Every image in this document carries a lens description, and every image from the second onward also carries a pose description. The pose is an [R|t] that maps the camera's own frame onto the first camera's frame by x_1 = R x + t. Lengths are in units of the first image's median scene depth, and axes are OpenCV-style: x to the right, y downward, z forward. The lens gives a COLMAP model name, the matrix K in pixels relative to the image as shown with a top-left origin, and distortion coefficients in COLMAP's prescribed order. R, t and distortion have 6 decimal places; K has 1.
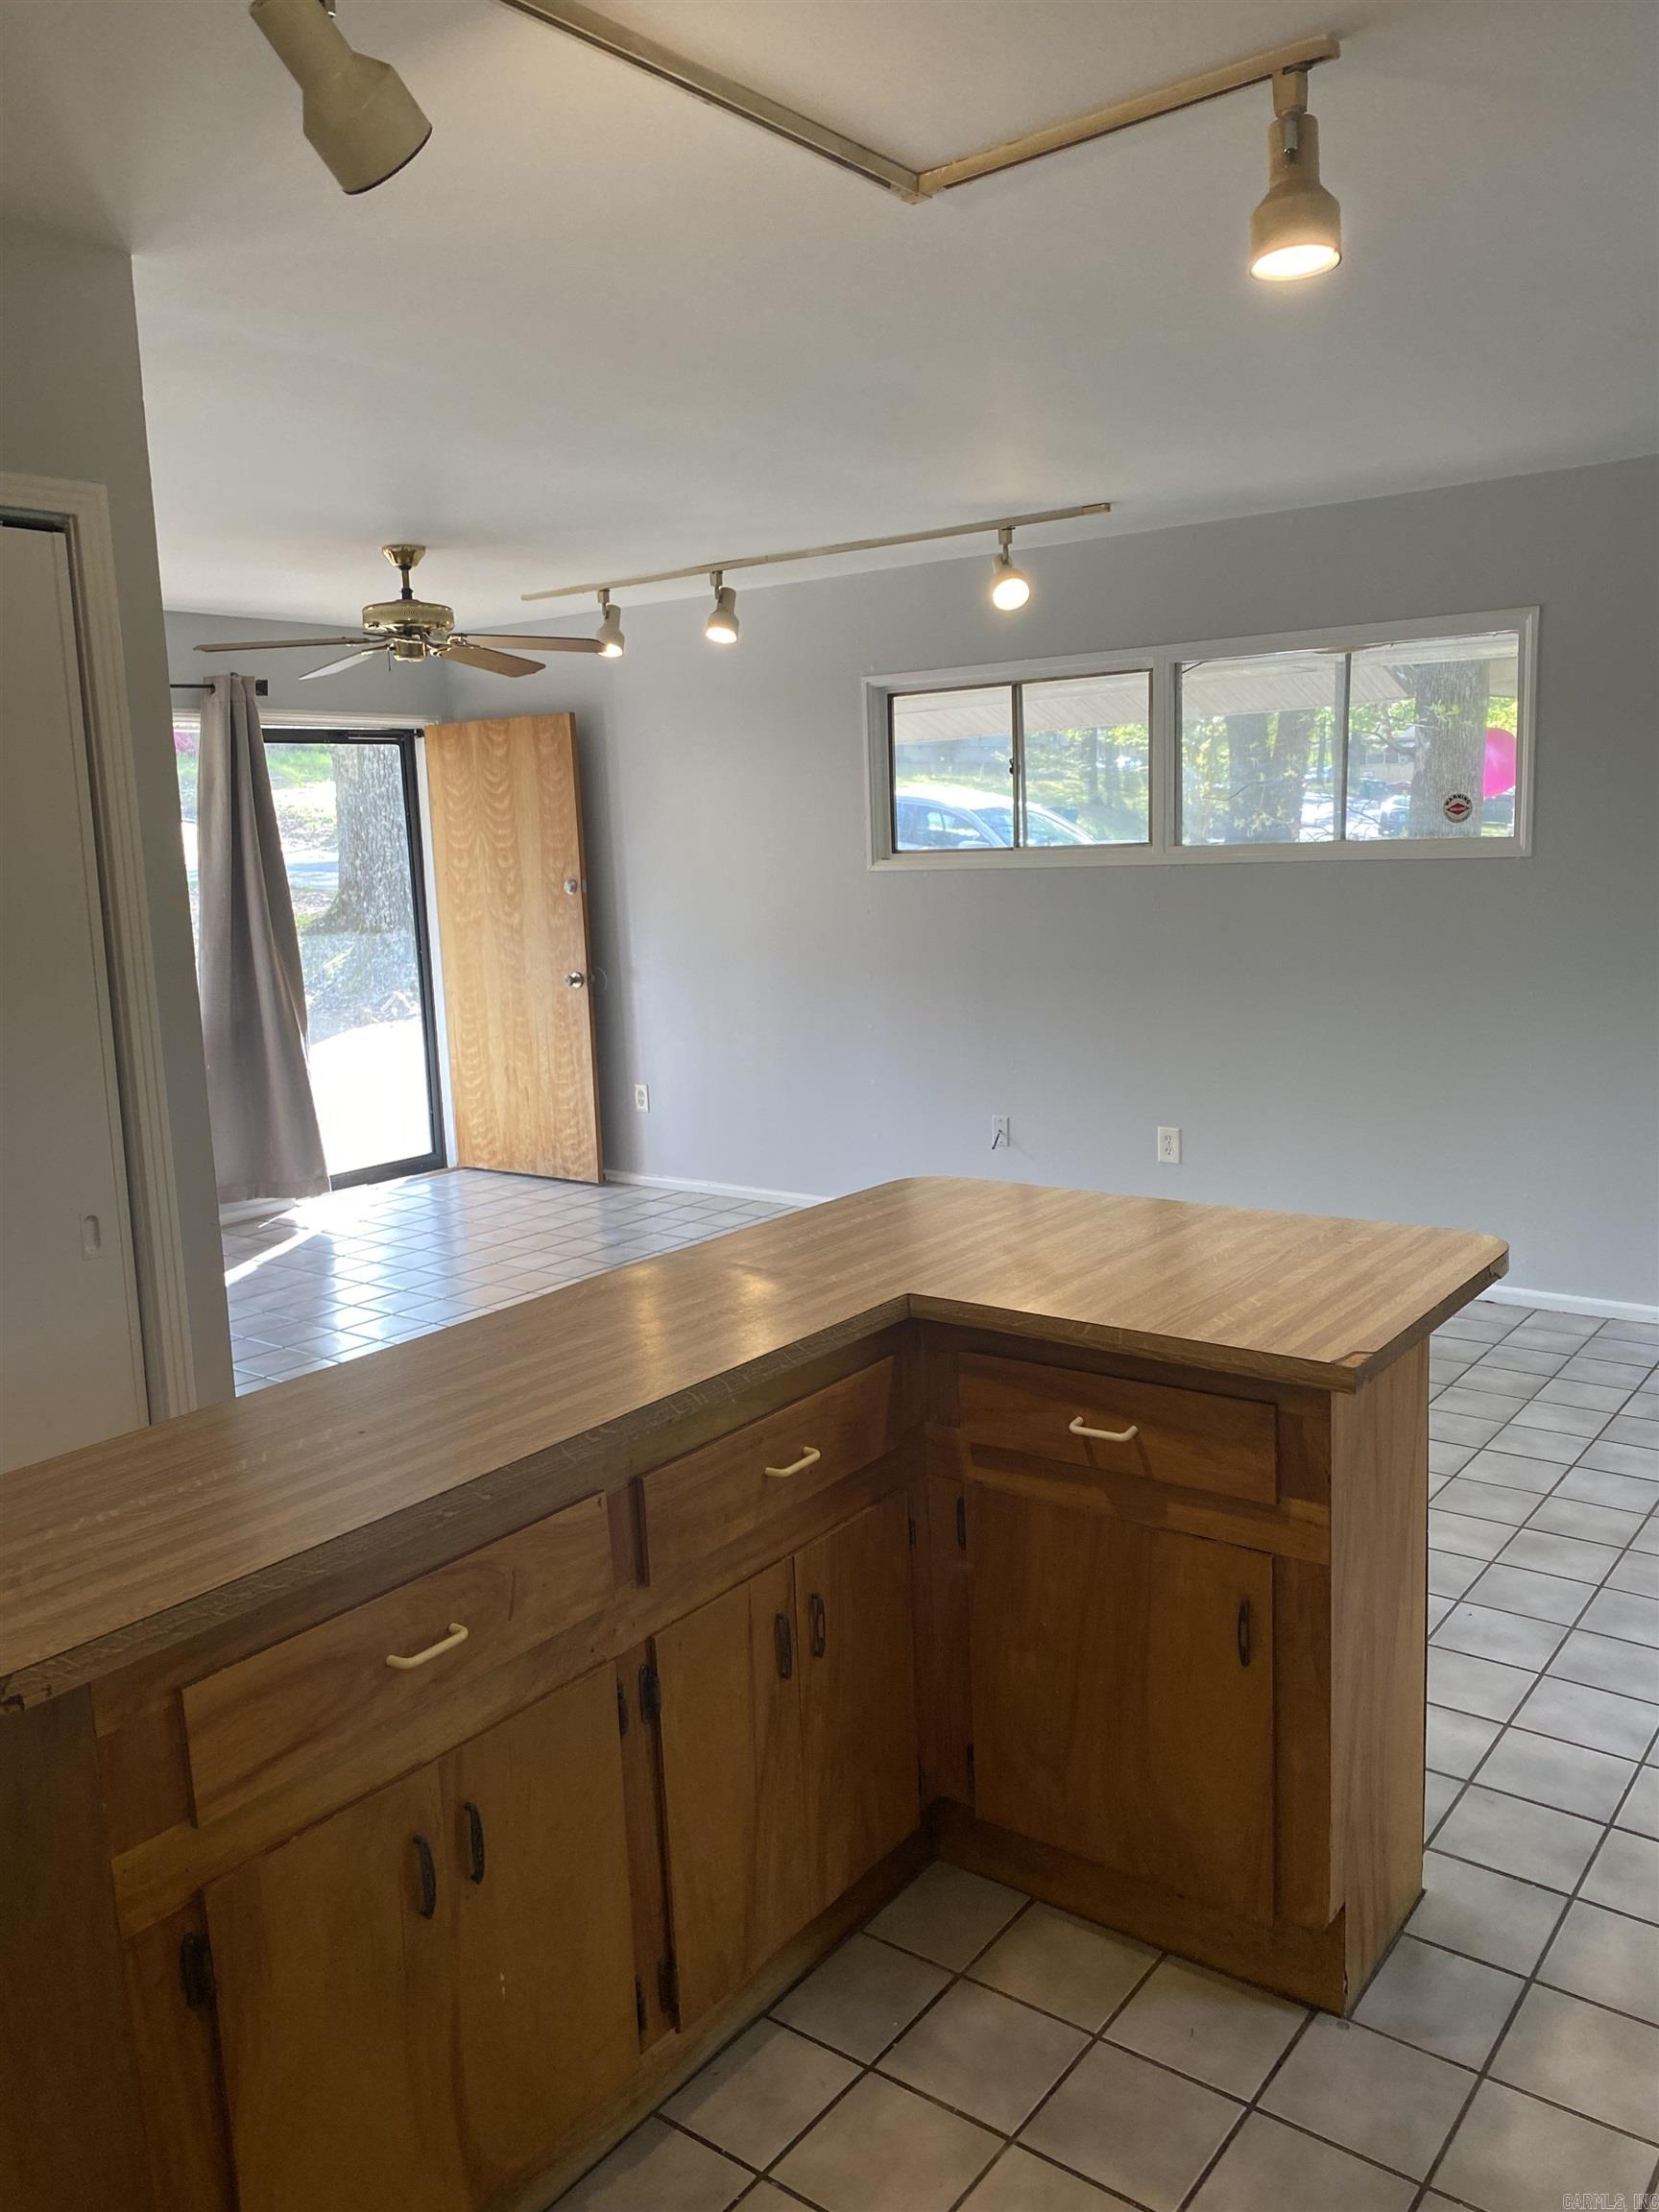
lens RADIAL K [[1671.9, 0, 836.3], [0, 1671.9, 1106.4], [0, 0, 1]] dist [0.044482, -0.069769]
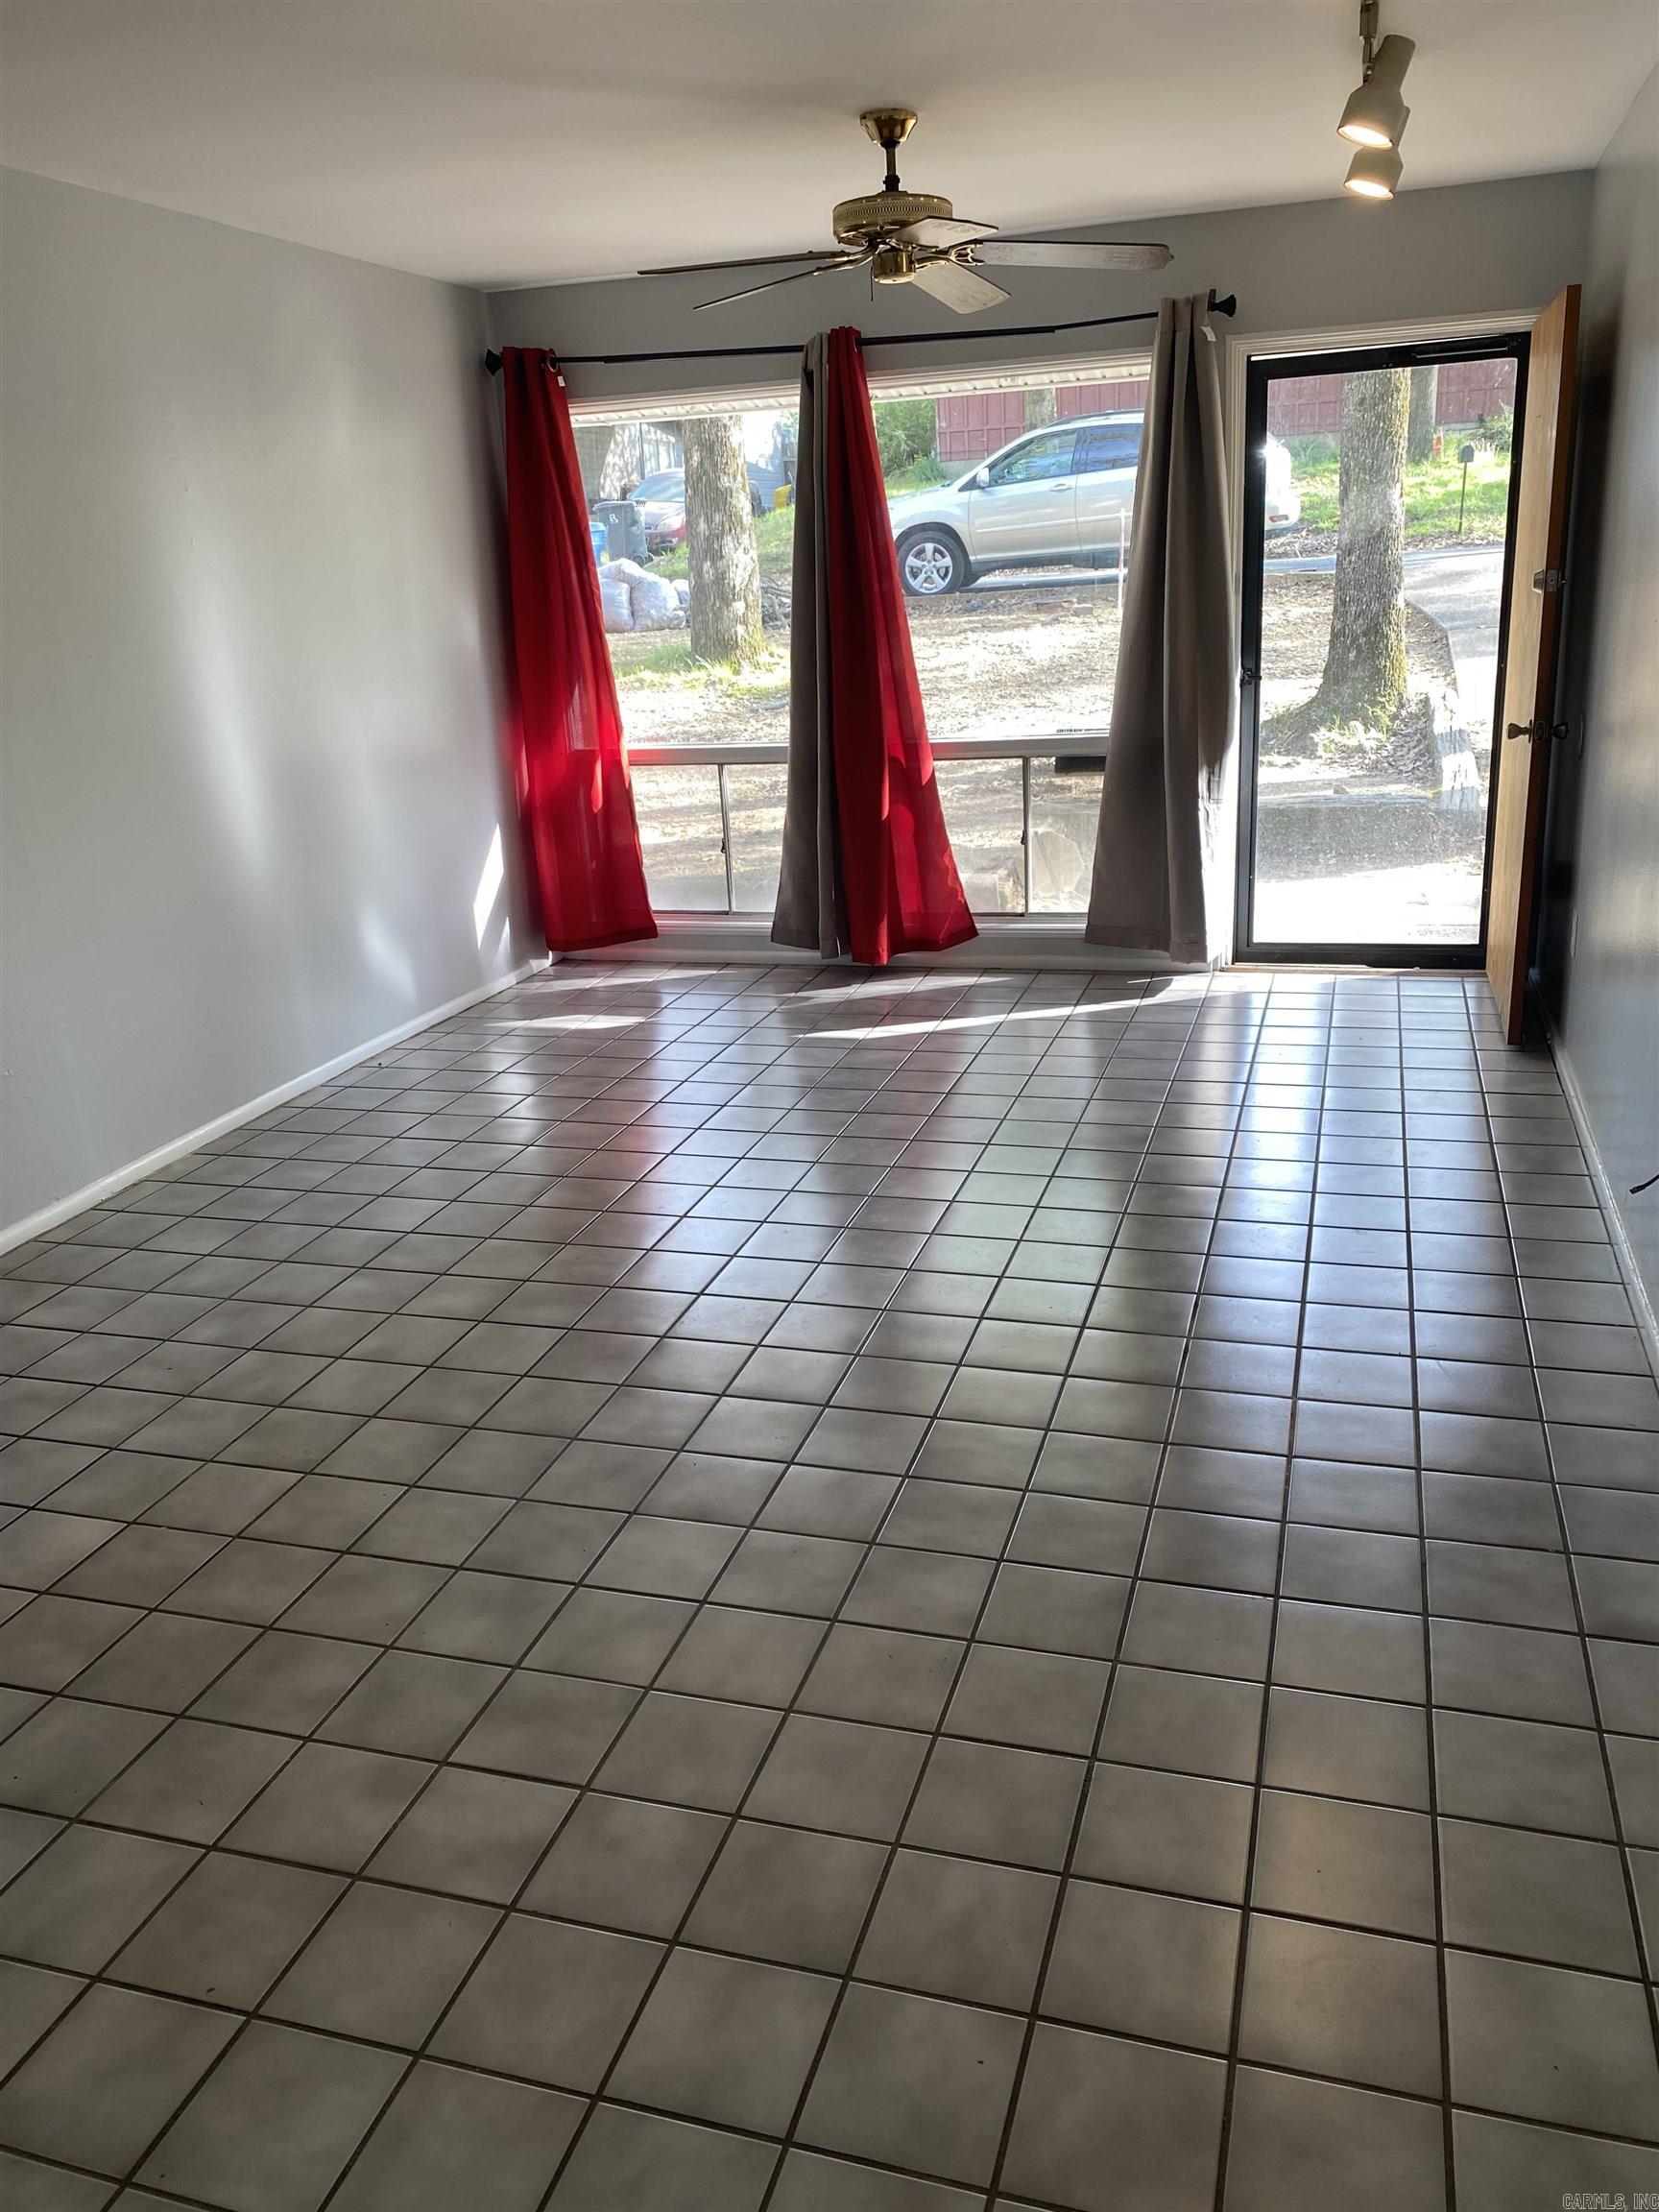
lens RADIAL K [[1671.9, 0, 834.3], [0, 1671.9, 1095.7], [0, 0, 1]] dist [0.044482, -0.069769]
pose [[0.348744, 0.303788, -0.886618, 0.531998], [-0.115187, 0.952731, 0.281133, -0.134758], [0.930113, 0.004083, 0.367251, 0.737699]]
